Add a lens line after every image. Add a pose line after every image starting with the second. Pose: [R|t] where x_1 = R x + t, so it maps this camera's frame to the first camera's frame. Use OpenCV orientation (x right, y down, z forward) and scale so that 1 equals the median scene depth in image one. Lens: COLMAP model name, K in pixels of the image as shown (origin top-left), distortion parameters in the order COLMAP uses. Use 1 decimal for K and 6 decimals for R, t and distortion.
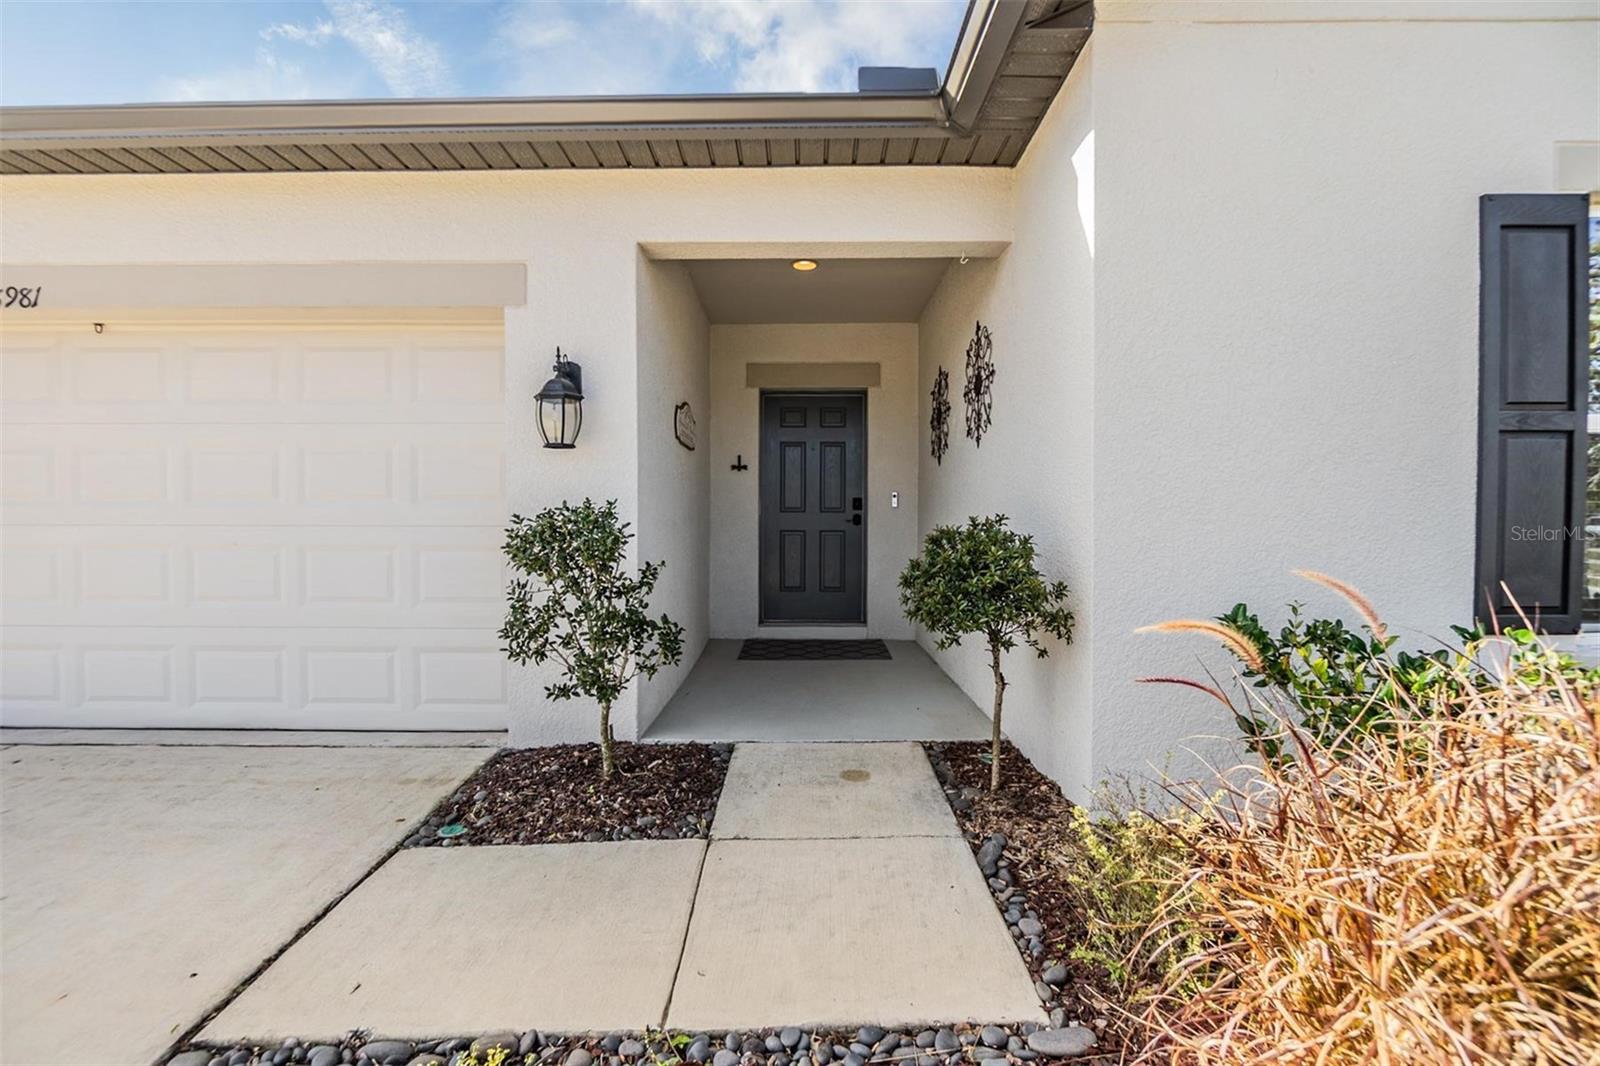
lens RADIAL K [[695.4, 0, 797.5], [0, 695.4, 520.0], [0, 0, 1]] dist [-0.003217, -0.000163]
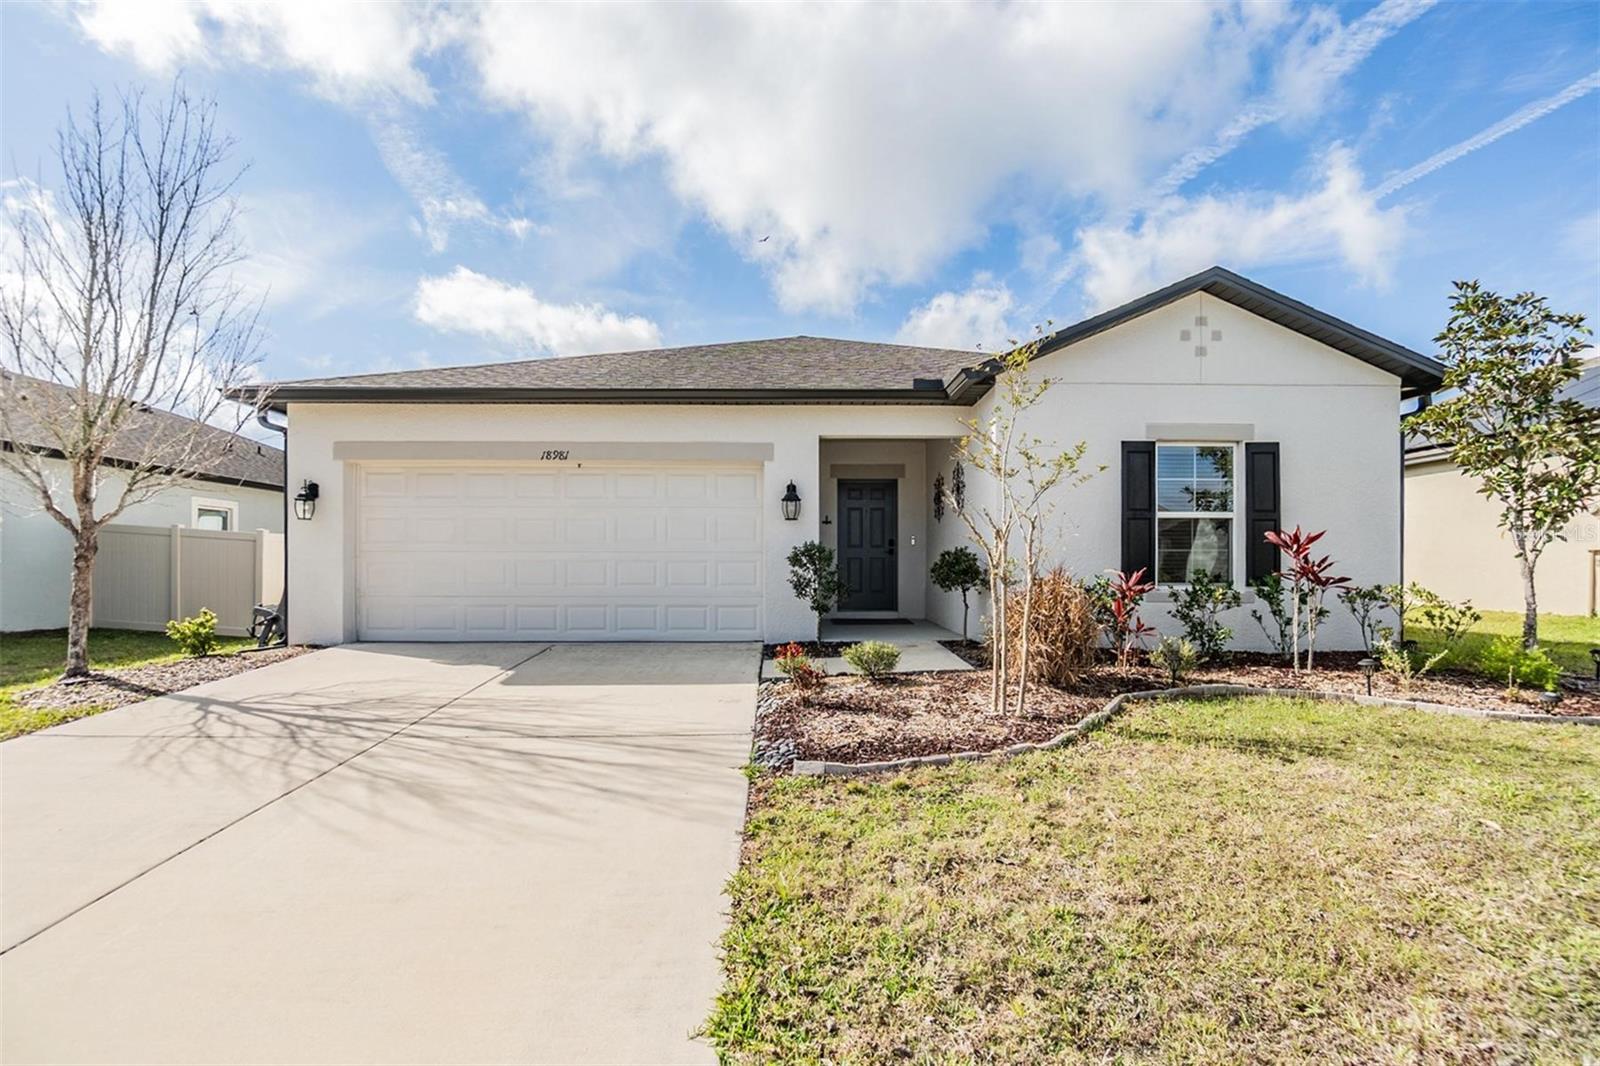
lens RADIAL K [[695.4, 0, 797.5], [0, 695.4, 520.0], [0, 0, 1]] dist [-0.003217, -0.000163]
pose [[0.999824, 0.000522, 0.018734, -0.324453], [0.000541, 0.998390, -0.056718, 0.033475], [-0.018733, 0.056718, 0.998214, -1.325156]]
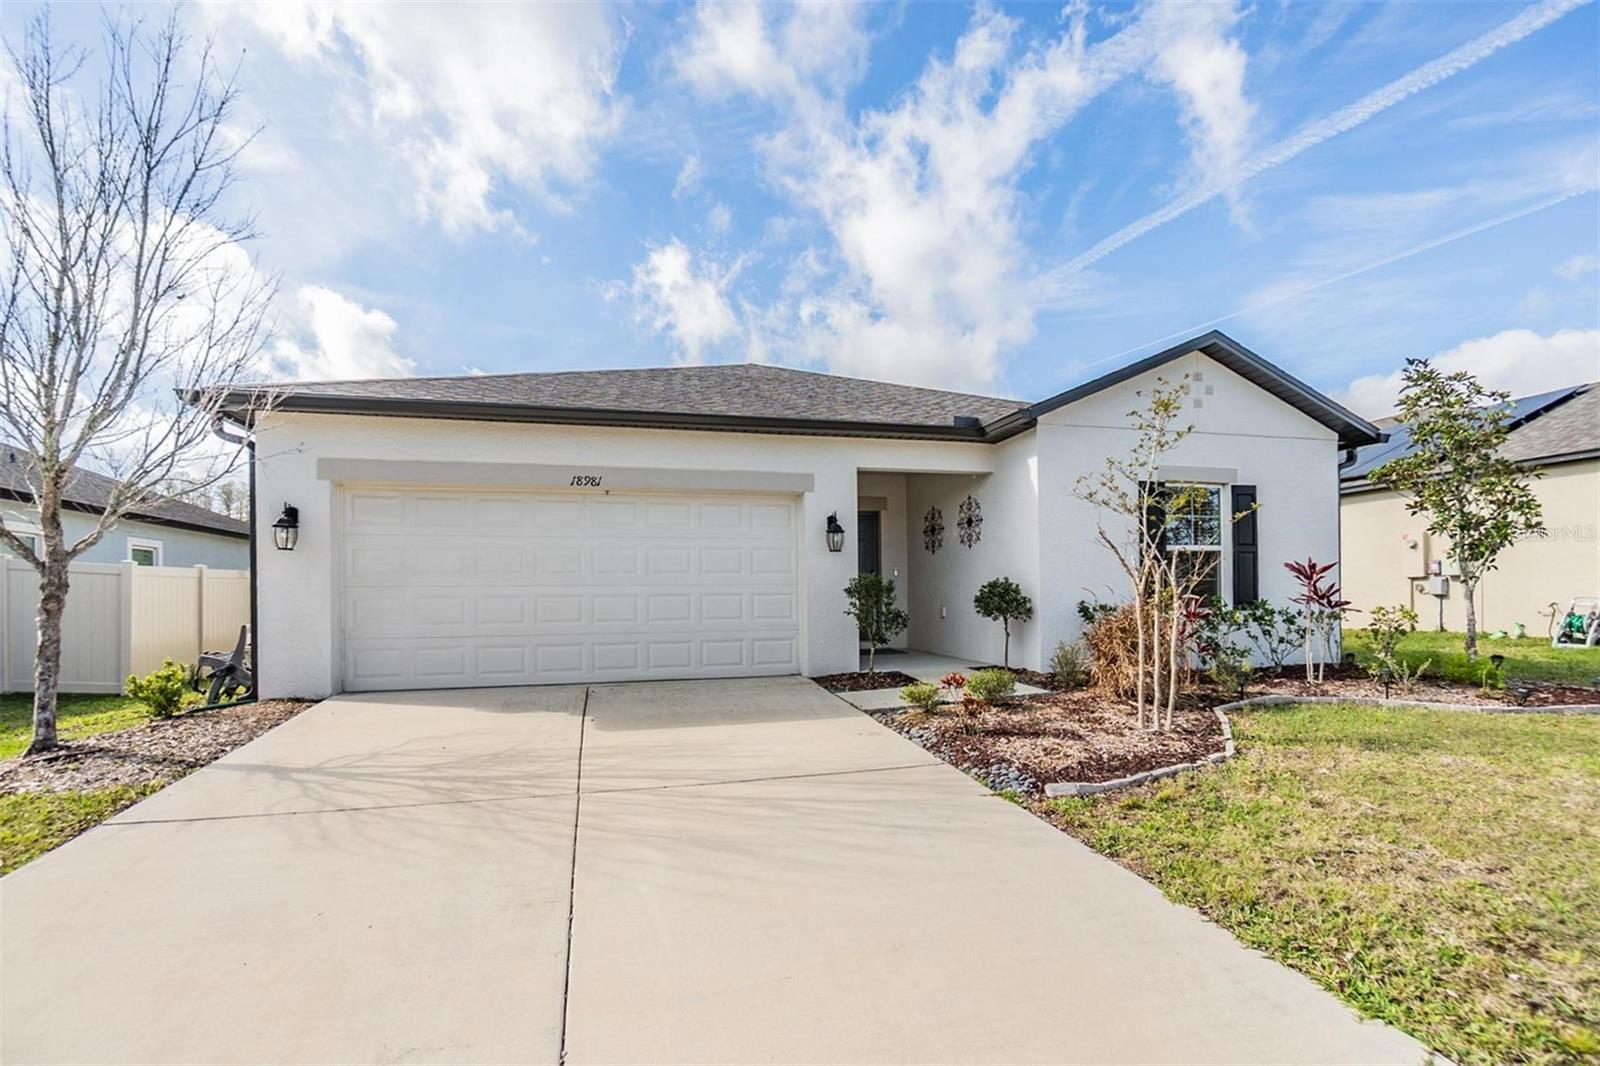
lens RADIAL K [[707.3, 0, 790.6], [0, 707.3, 546.3], [0, 0, 1]] dist [-0.006193, -0.000582]
pose [[0.969852, 0.004390, 0.243654, -0.985030], [0.011224, 0.997972, -0.062658, 0.029809], [-0.243435, 0.063503, 0.967836, -1.252781]]
